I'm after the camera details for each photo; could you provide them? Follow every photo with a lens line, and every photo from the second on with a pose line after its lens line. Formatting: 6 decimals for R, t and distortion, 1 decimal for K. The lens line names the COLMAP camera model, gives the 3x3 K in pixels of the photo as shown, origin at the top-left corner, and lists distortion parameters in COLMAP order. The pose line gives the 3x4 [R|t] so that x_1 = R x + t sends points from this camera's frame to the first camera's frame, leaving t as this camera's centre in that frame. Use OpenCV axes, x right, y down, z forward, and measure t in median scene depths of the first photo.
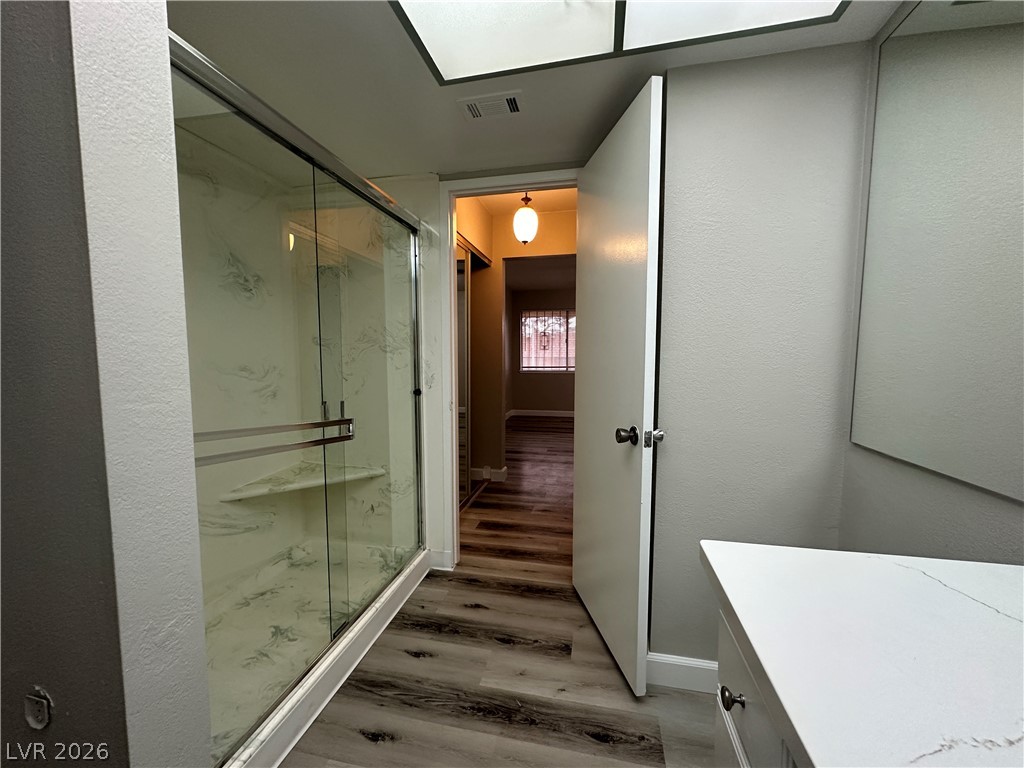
lens RADIAL K [[408.8, 0, 512.7], [0, 408.8, 383.6], [0, 0, 1]] dist [0.002271, -0.000382]
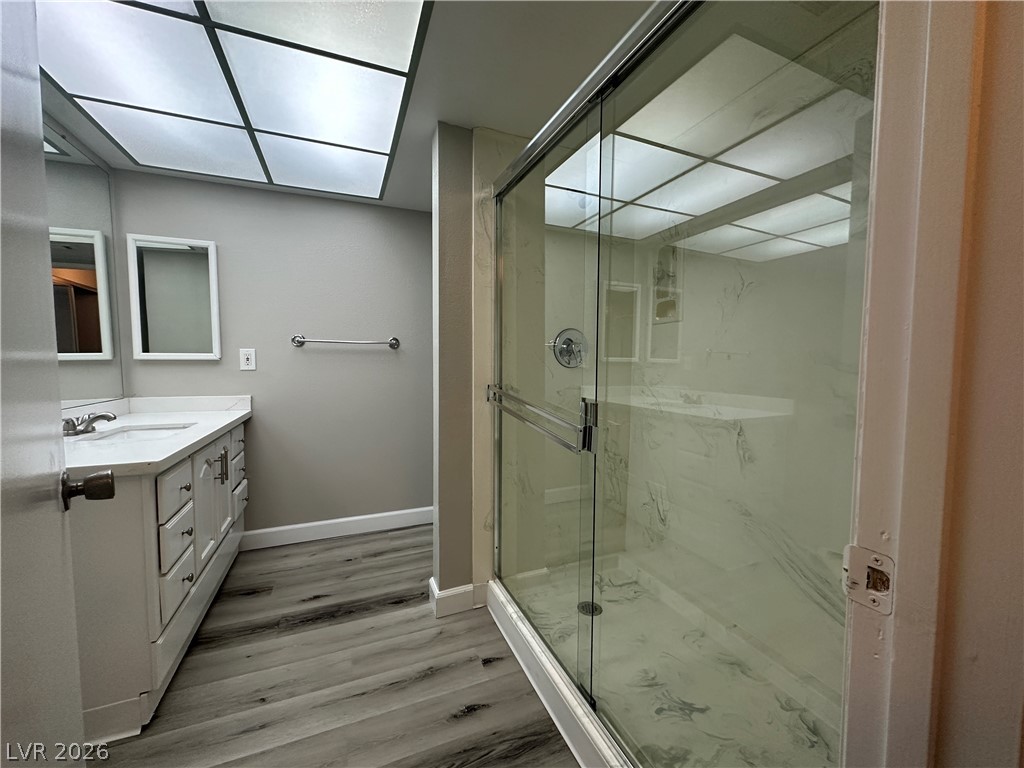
lens RADIAL K [[408.8, 0, 514.3], [0, 408.8, 385.6], [0, 0, 1]] dist [0.002271, -0.000382]
pose [[-0.819512, 0.033430, -0.572086, 0.133142], [-0.045589, 0.991330, 0.123235, -0.081166], [0.571246, 0.127074, -0.810883, 1.672536]]
